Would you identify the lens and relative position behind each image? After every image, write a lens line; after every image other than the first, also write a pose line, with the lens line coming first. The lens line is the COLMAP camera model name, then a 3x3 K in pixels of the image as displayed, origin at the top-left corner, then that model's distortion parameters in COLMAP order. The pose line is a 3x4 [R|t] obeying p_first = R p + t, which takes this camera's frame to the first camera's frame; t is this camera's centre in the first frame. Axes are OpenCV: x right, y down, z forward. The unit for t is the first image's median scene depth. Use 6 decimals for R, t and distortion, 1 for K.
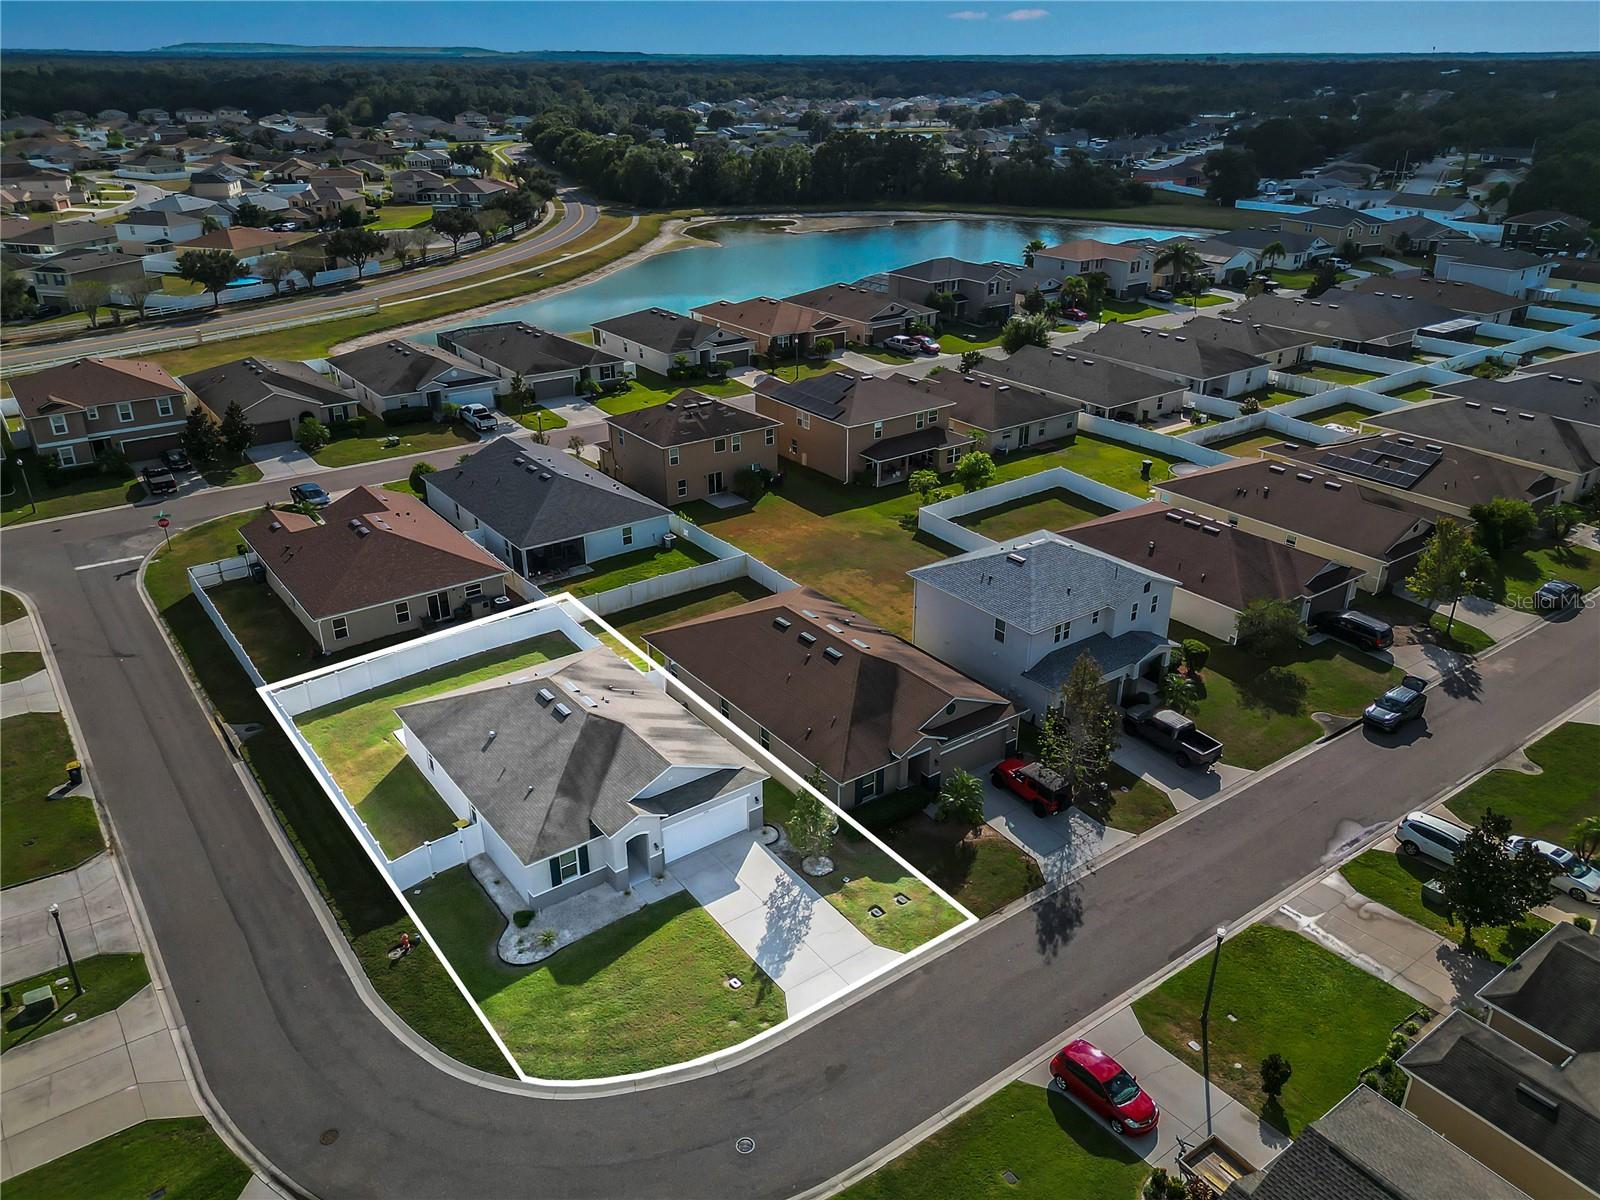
lens RADIAL K [[1156.4, 0, 813.9], [0, 1156.4, 604.0], [0, 0, 1]] dist [0.052901, -0.037815]
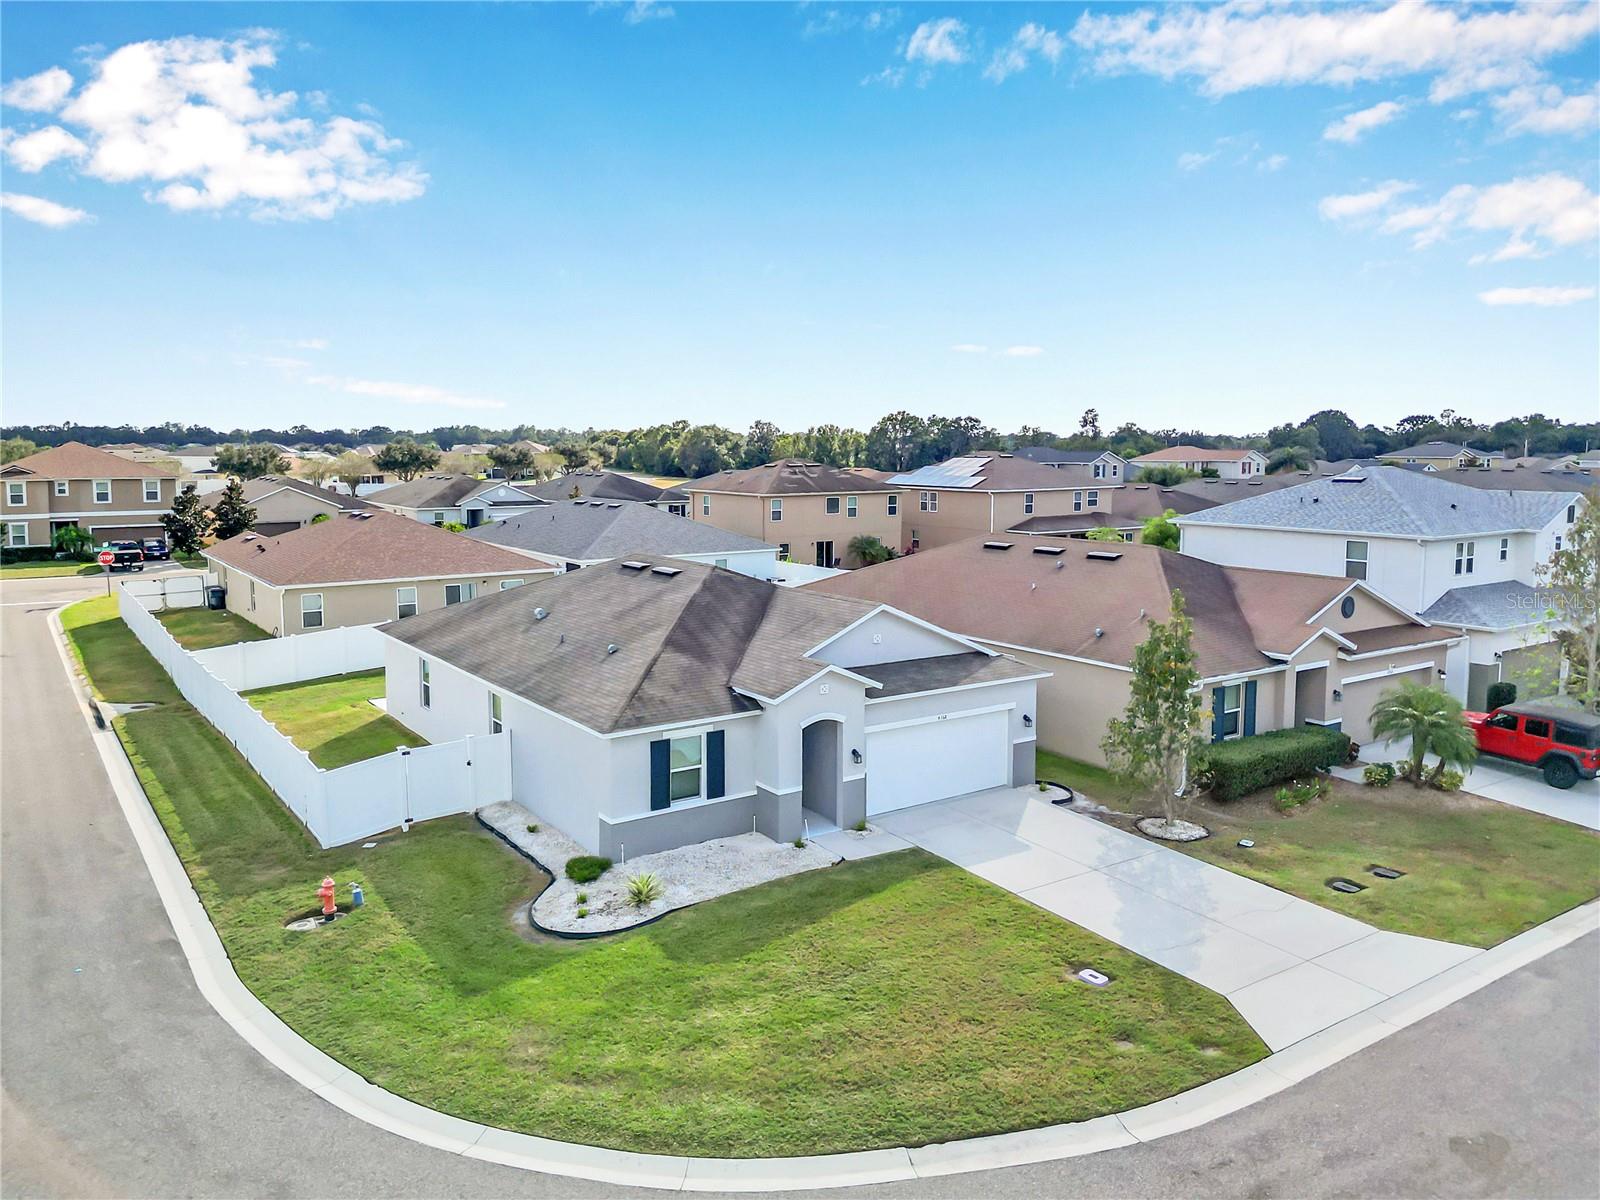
lens RADIAL K [[1156.4, 0, 799.2], [0, 1156.4, 587.1], [0, 0, 1]] dist [0.052901, -0.037815]
pose [[0.999453, 0.001878, -0.033013, -0.143870], [-0.012105, 0.949856, -0.312454, 0.294164], [0.030771, 0.312683, 0.949359, 0.505989]]
